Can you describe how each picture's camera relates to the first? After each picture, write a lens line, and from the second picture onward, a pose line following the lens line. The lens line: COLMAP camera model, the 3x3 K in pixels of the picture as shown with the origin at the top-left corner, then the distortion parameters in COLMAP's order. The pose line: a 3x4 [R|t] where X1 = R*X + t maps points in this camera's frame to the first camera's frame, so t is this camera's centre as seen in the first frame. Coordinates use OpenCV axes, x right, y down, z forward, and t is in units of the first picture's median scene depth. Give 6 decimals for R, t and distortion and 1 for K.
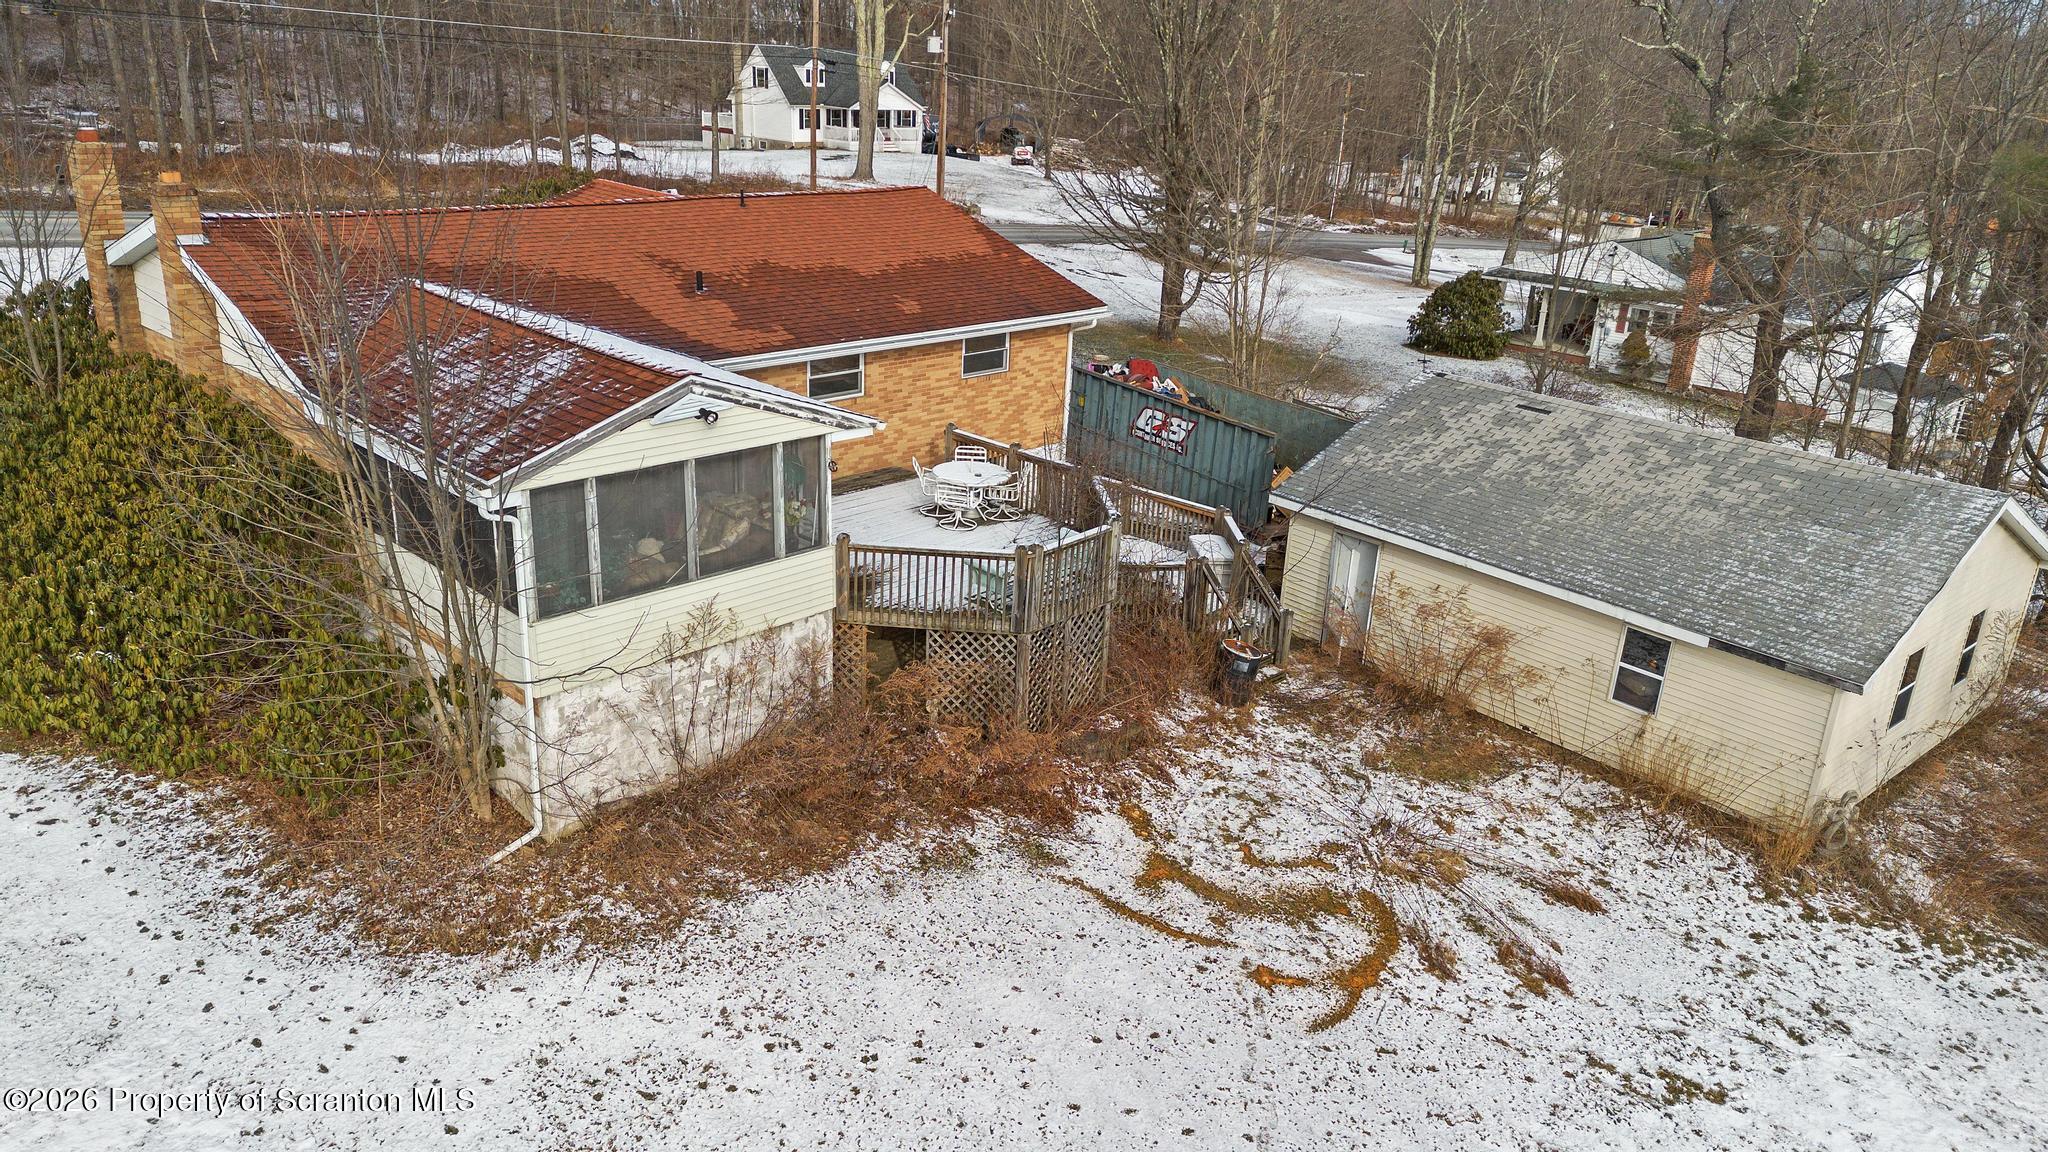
lens RADIAL K [[1446.7, 0, 1024.0], [0, 1446.7, 576.0], [0, 0, 1]] dist [0.004468, 0.000765]
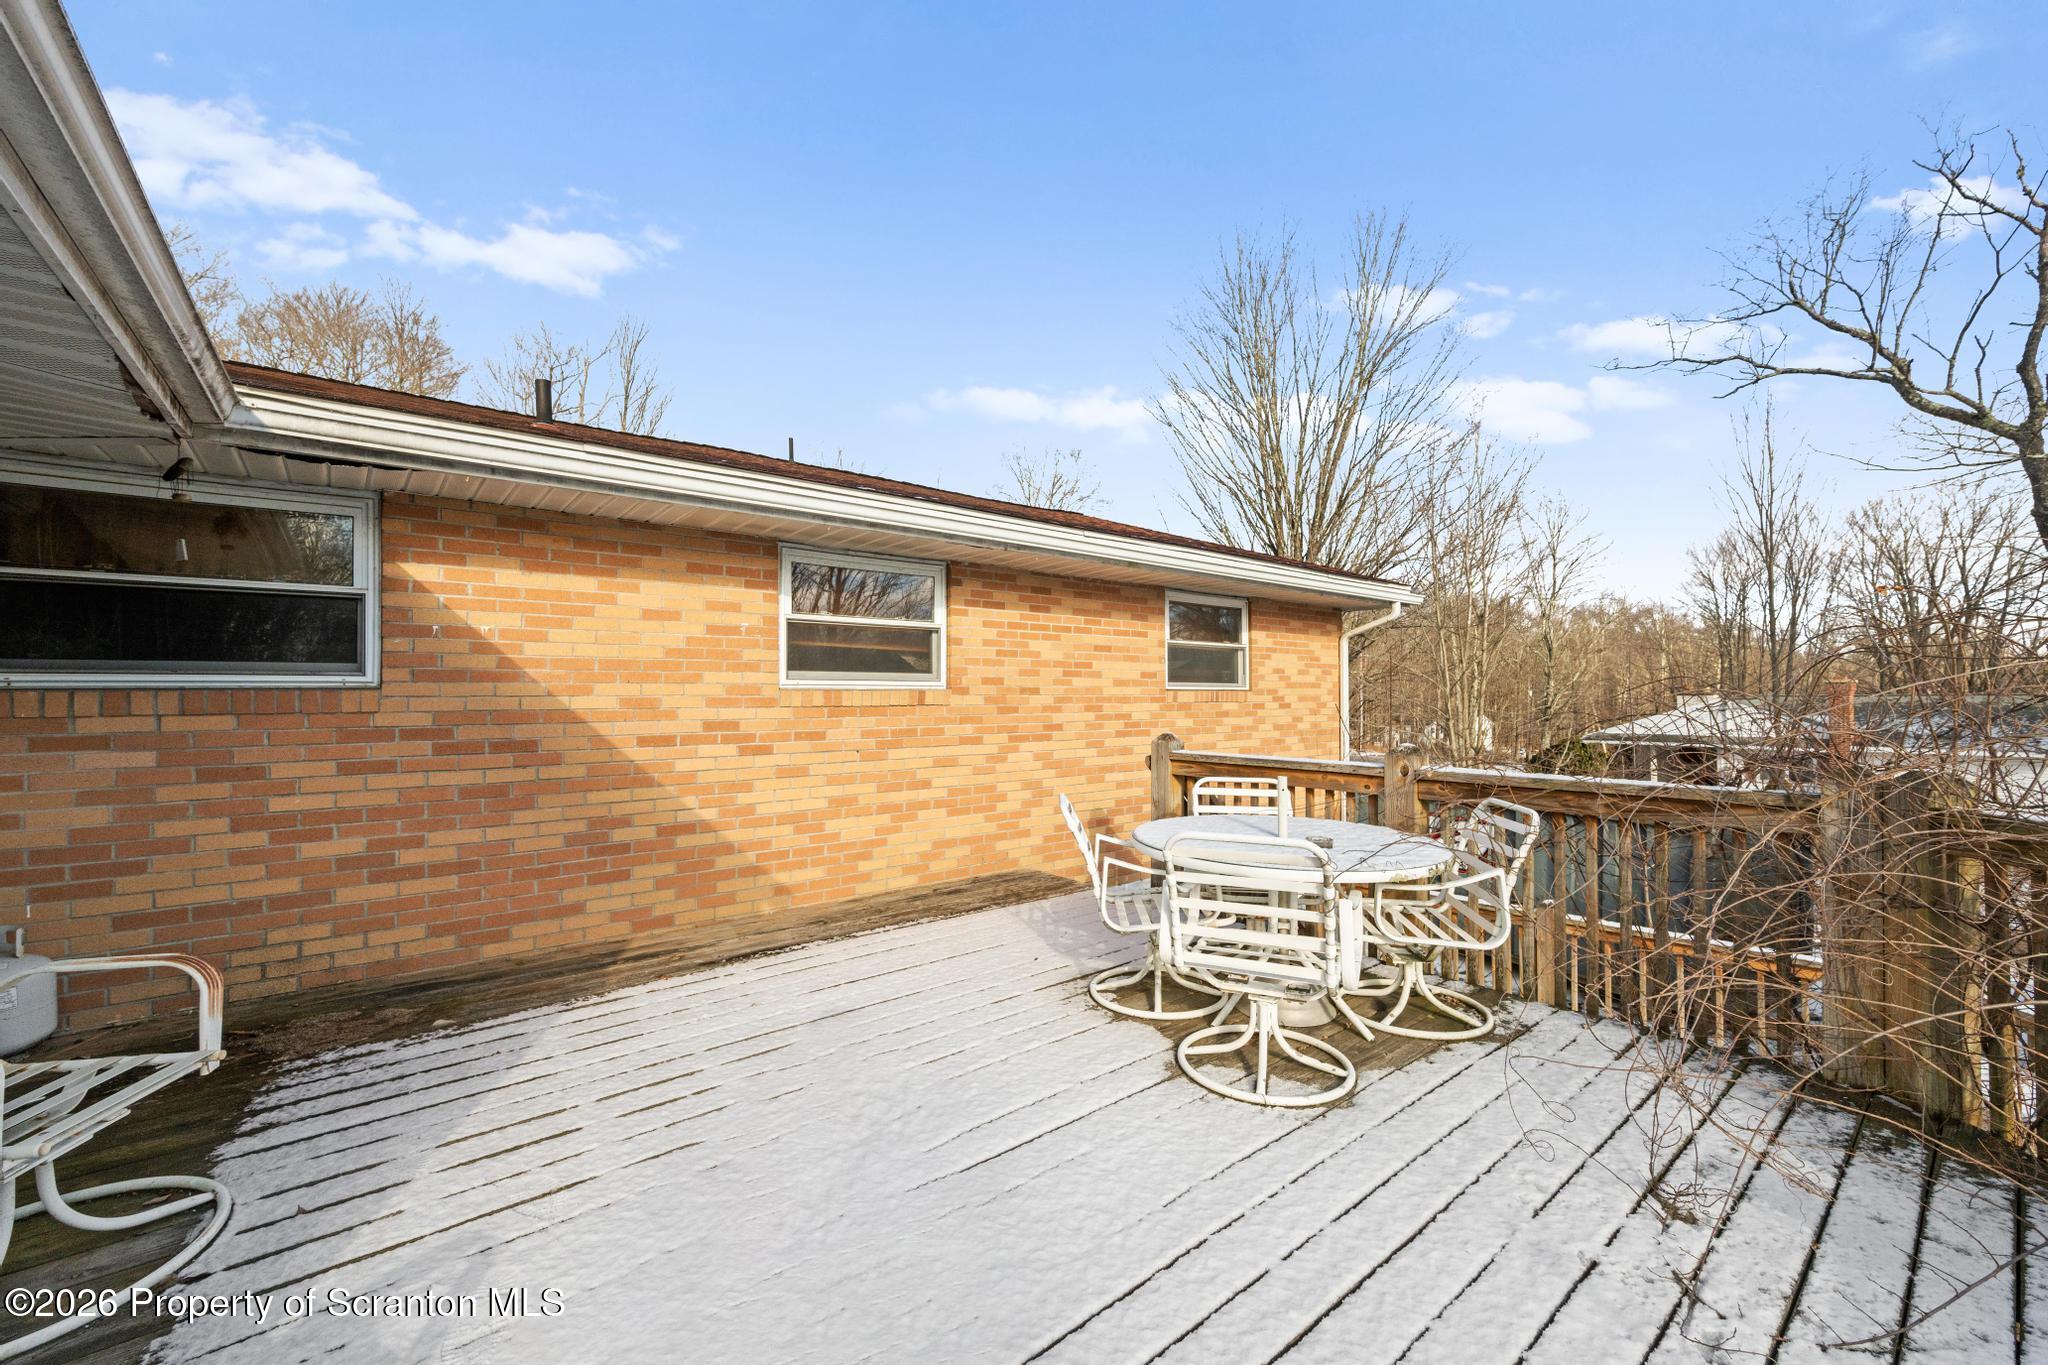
lens RADIAL K [[798.0, 0, 1018.7], [0, 798.0, 678.5], [0, 0, 1]] dist [-0.000290, -0.000246]
pose [[0.990423, -0.053072, -0.127459, -0.059031], [0.000433, 0.924359, -0.381524, -0.039141], [0.138066, 0.377815, 0.915529, 0.770196]]
